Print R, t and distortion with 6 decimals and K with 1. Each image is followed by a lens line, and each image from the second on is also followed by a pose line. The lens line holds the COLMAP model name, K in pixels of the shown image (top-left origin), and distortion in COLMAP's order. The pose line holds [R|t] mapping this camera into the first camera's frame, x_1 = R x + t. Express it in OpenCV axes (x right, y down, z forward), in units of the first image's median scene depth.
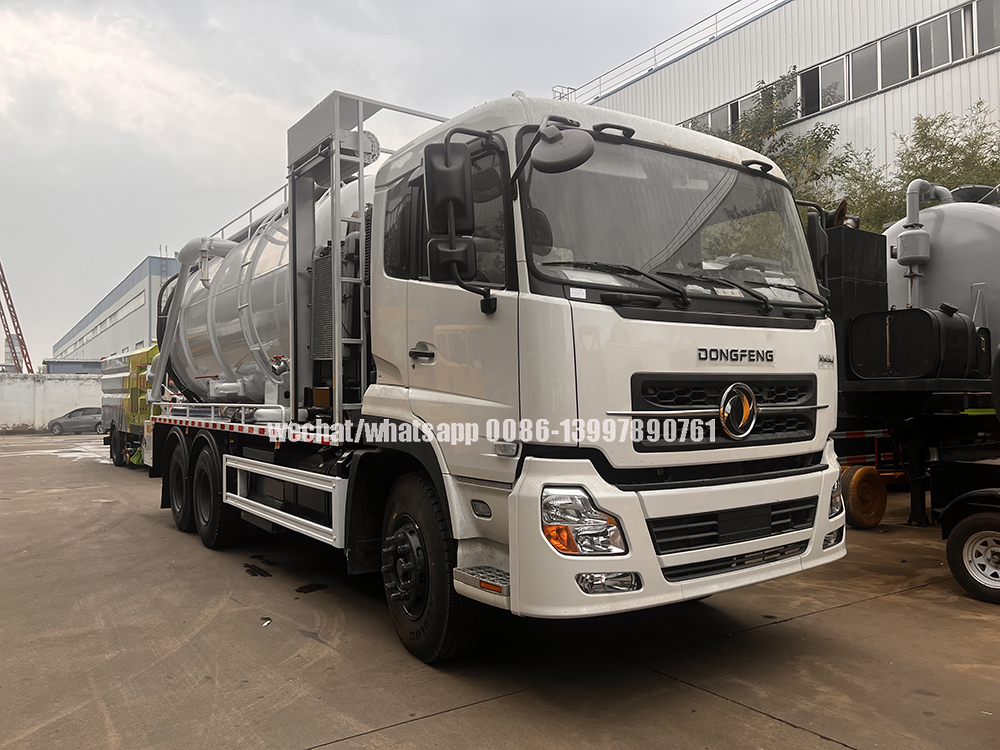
lens RADIAL K [[761.6, 0, 500.0], [0, 761.6, 375.0], [0, 0, 1]] dist [0.064981, -0.074561]
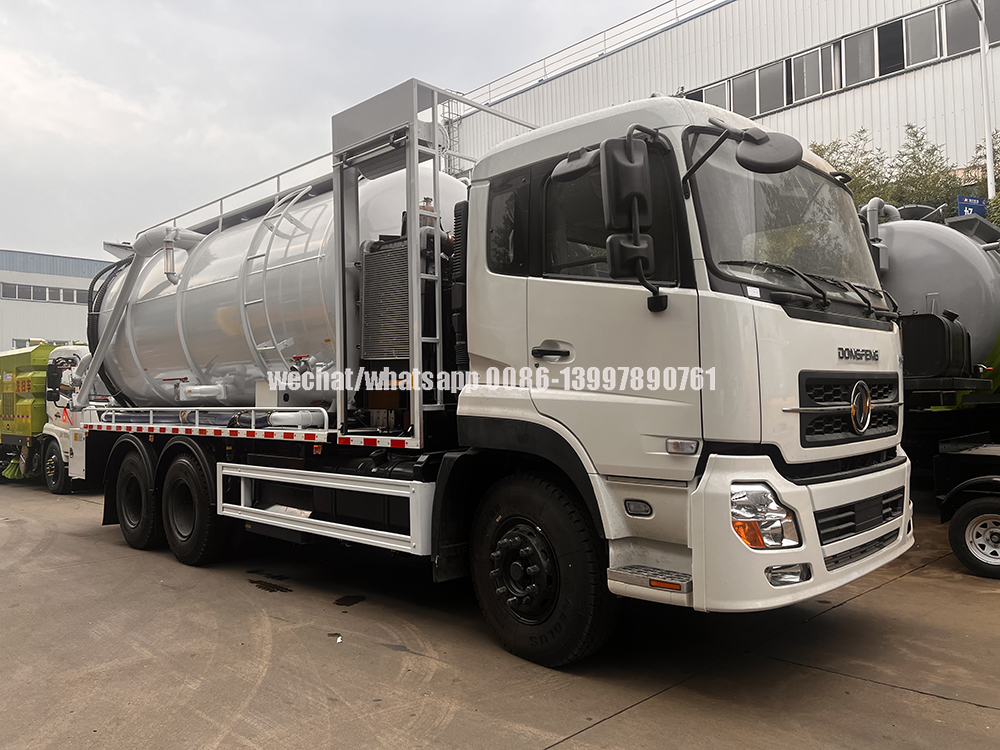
lens RADIAL K [[761.6, 0, 500.0], [0, 761.6, 375.0], [0, 0, 1]] dist [0.064981, -0.074561]
pose [[0.981325, -0.000939, 0.192356, -0.342441], [0.001958, 0.999985, -0.005105, 0.006307], [-0.192348, 0.005386, 0.981312, 0.047320]]
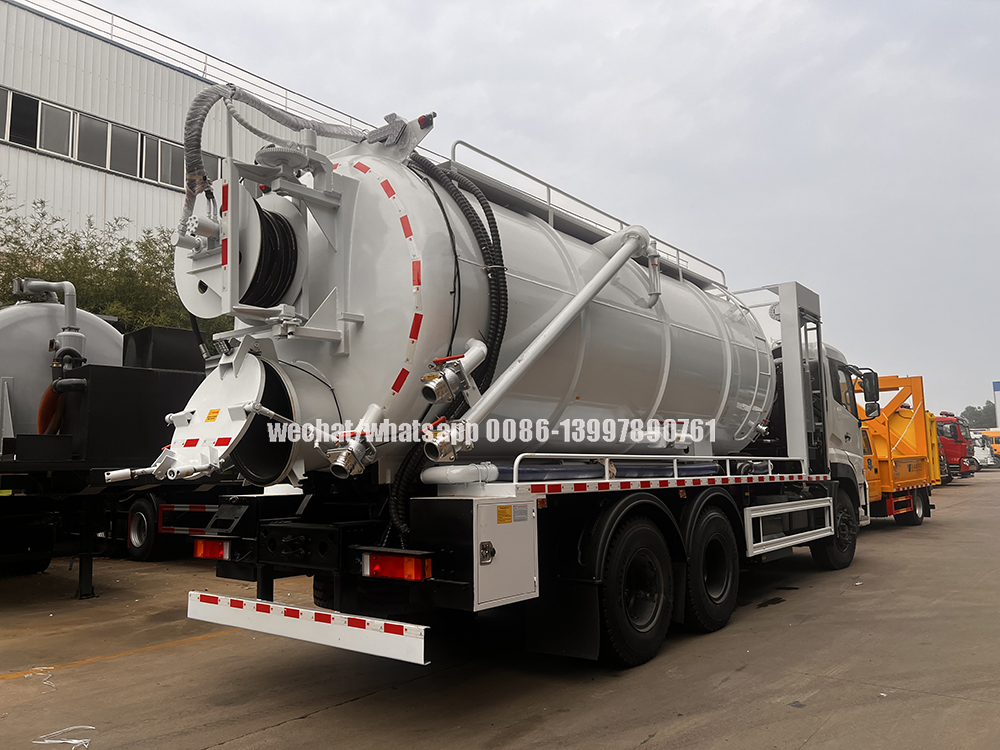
lens RADIAL K [[761.6, 0, 500.0], [0, 761.6, 375.0], [0, 0, 1]] dist [0.064981, -0.074561]
pose [[-0.305954, 0.133071, 0.942701, -2.052716], [-0.007422, 0.989820, -0.142132, 0.129312], [-0.952017, -0.050483, -0.301852, 2.710263]]
